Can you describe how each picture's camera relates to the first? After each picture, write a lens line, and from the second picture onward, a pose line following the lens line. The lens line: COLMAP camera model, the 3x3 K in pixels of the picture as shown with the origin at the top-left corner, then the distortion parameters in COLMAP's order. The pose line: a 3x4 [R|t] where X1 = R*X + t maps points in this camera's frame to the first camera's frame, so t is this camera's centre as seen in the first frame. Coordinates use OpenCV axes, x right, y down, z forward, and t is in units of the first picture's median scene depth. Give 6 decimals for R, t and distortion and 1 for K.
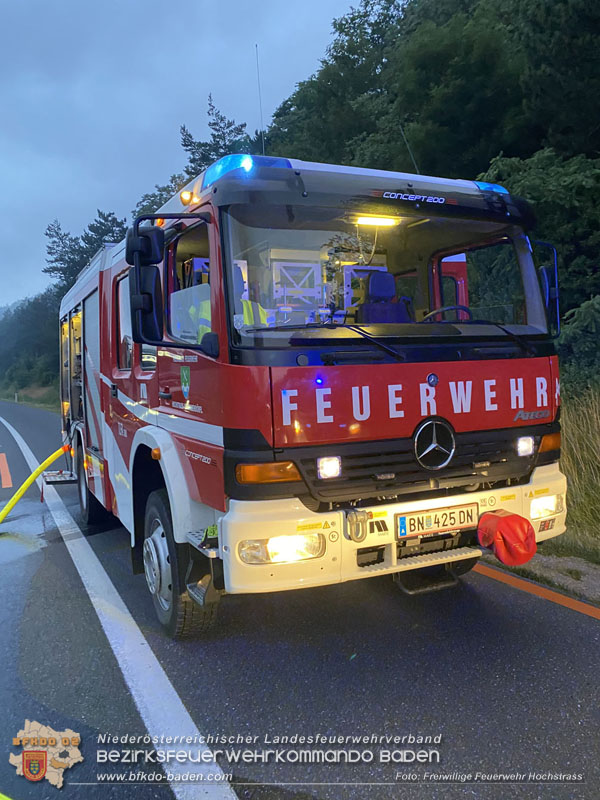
lens RADIAL K [[646.9, 0, 308.5], [0, 646.9, 401.8], [0, 0, 1]] dist [0.021913, -0.017791]
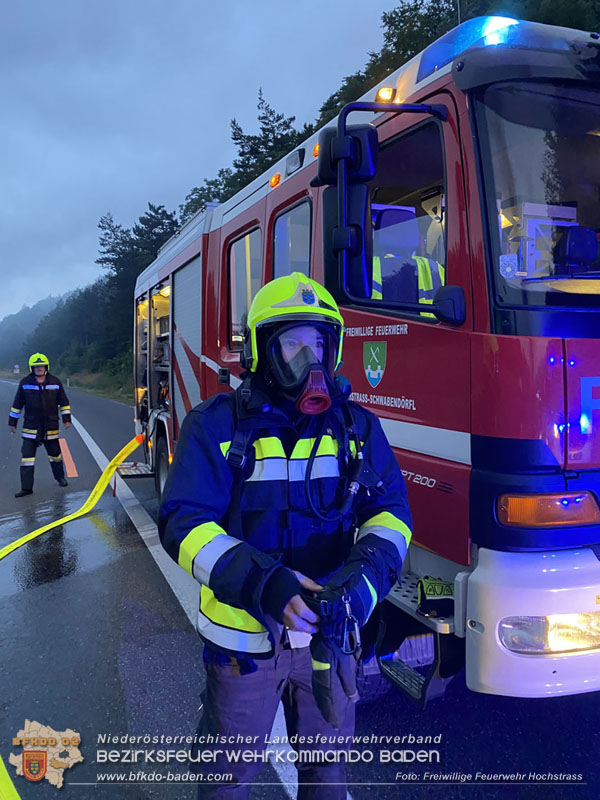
lens RADIAL K [[618.9, 0, 300.0], [0, 618.9, 400.0], [0, 0, 1]] dist [0.010142, -0.003354]
pose [[0.997933, 0.023104, -0.059958, -0.103013], [-0.022349, 0.999663, 0.013228, 0.000376], [0.060244, -0.011860, 0.998113, 0.146454]]
